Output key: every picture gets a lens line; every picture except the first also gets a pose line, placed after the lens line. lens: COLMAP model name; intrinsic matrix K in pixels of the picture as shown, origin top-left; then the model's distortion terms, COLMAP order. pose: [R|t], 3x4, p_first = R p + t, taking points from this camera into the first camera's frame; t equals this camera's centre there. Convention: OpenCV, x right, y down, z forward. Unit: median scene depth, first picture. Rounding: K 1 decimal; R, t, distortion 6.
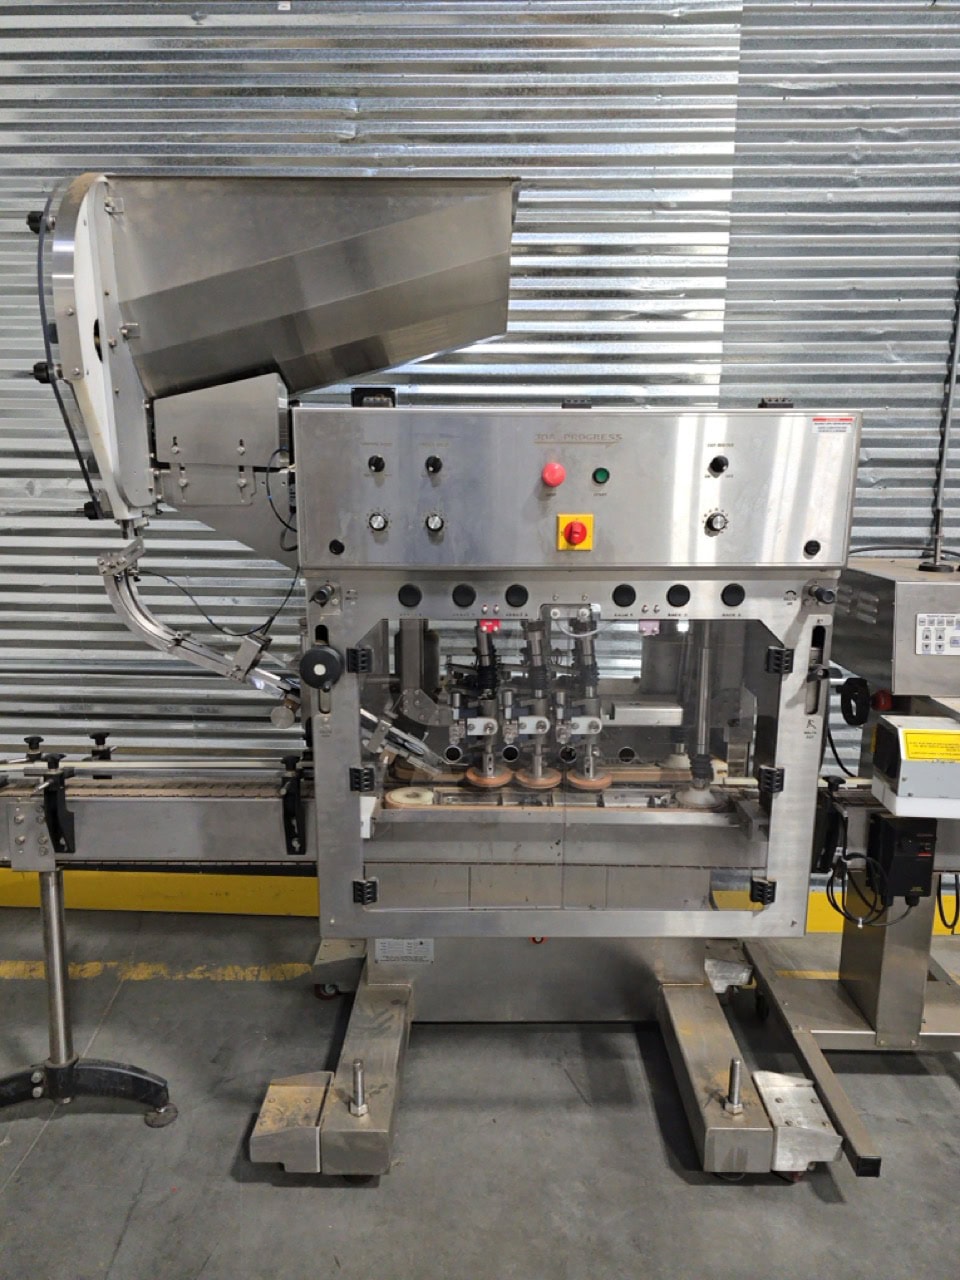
lens RADIAL K [[877.2, 0, 476.3], [0, 877.2, 651.8], [0, 0, 1]] dist [0.021573, -0.000009]
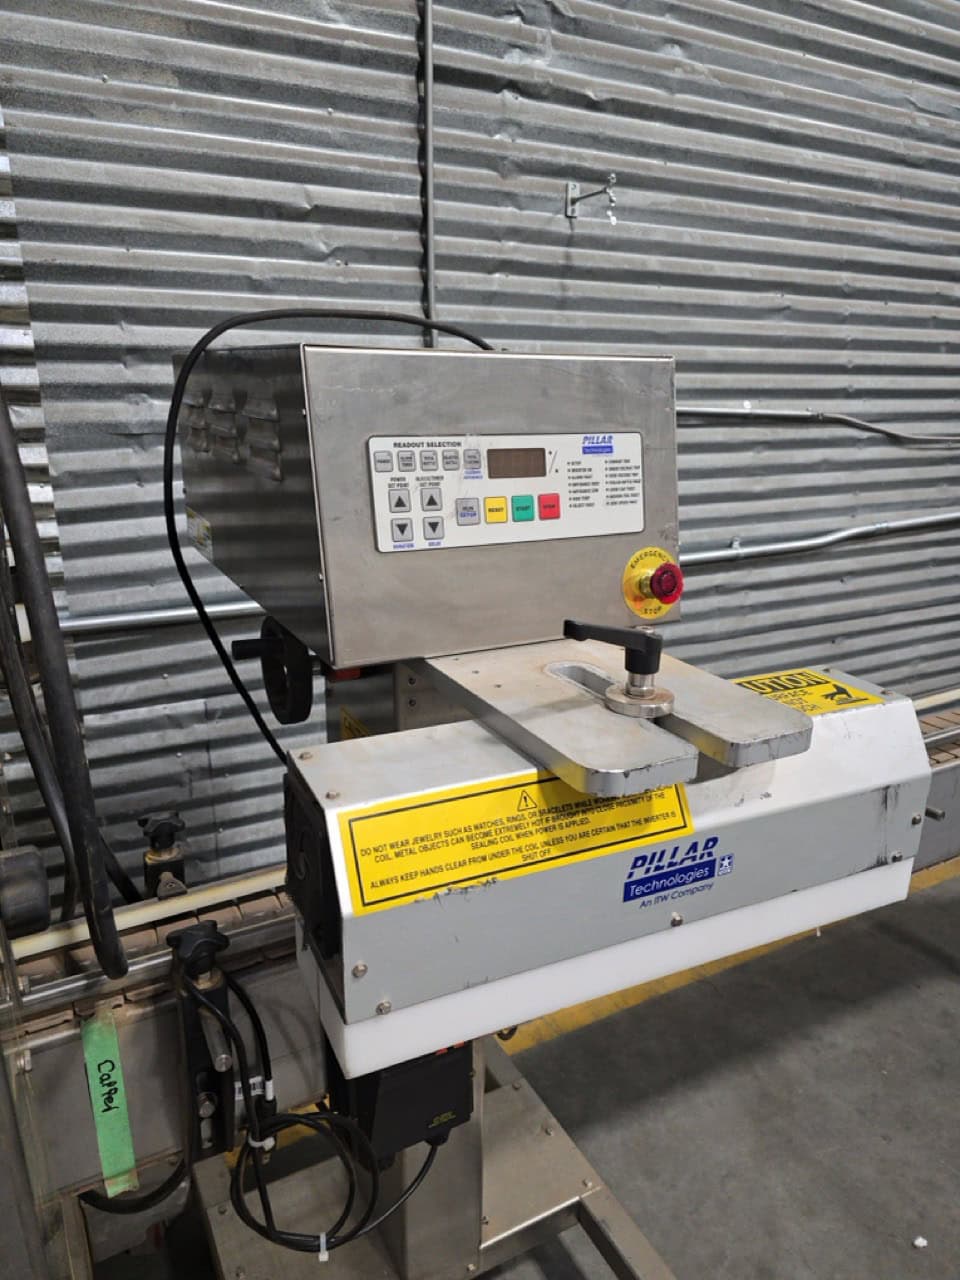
lens RADIAL K [[877.2, 0, 482.8], [0, 877.2, 643.1], [0, 0, 1]] dist [0.021573, -0.000009]
pose [[0.874113, -0.139564, 0.465239, 0.241957], [0.092433, 0.988123, 0.122753, -0.000424], [-0.476846, -0.064296, 0.876632, 0.439115]]
